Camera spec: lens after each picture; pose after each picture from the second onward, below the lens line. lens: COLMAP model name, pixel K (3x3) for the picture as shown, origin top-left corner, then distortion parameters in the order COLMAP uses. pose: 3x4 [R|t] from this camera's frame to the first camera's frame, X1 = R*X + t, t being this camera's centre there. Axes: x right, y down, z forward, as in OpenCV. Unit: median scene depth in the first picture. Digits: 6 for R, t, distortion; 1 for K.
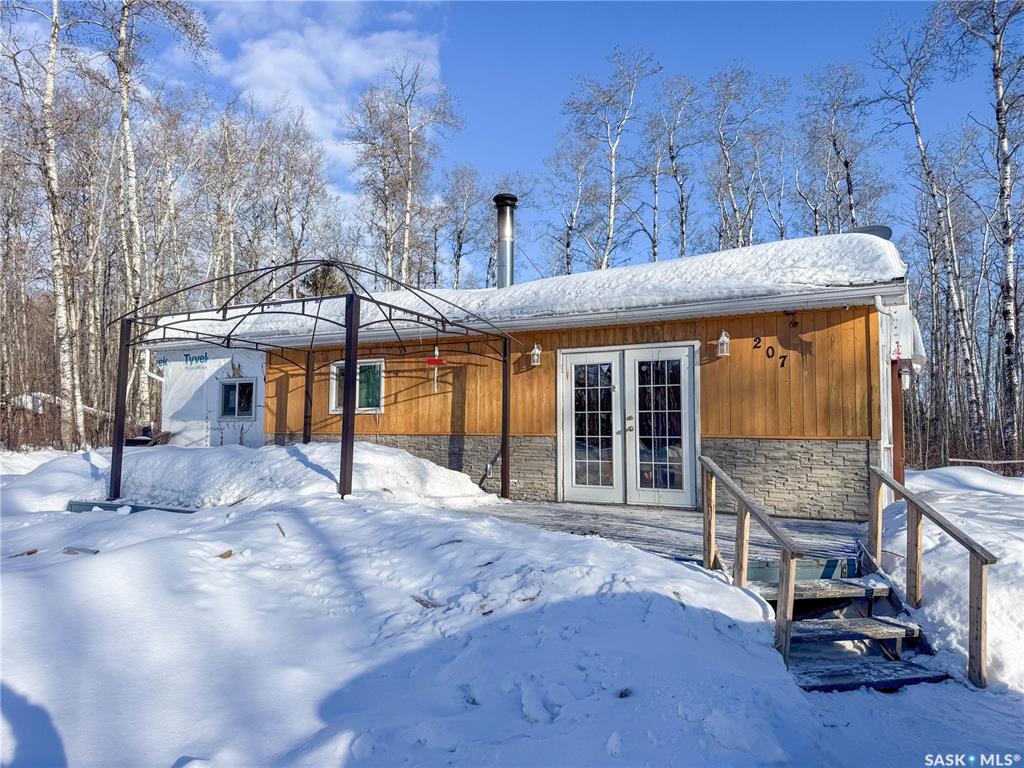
lens RADIAL K [[732.7, 0, 512.0], [0, 732.7, 384.0], [0, 0, 1]] dist [0.109875, -0.135180]
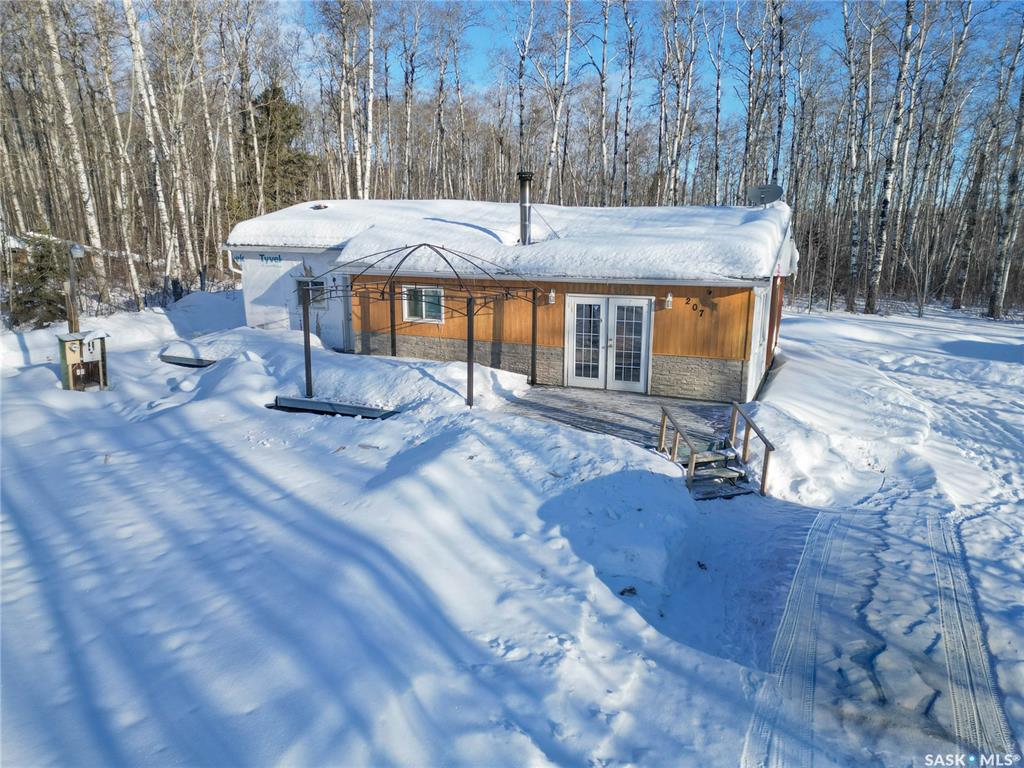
lens RADIAL K [[723.2, 0, 512.0], [0, 723.2, 384.0], [0, 0, 1]] dist [0.130363, -0.121038]
pose [[0.995404, -0.023441, 0.092855, -0.220248], [-0.003365, 0.960423, 0.278527, -0.318731], [-0.095709, -0.277559, 0.955929, -0.585855]]
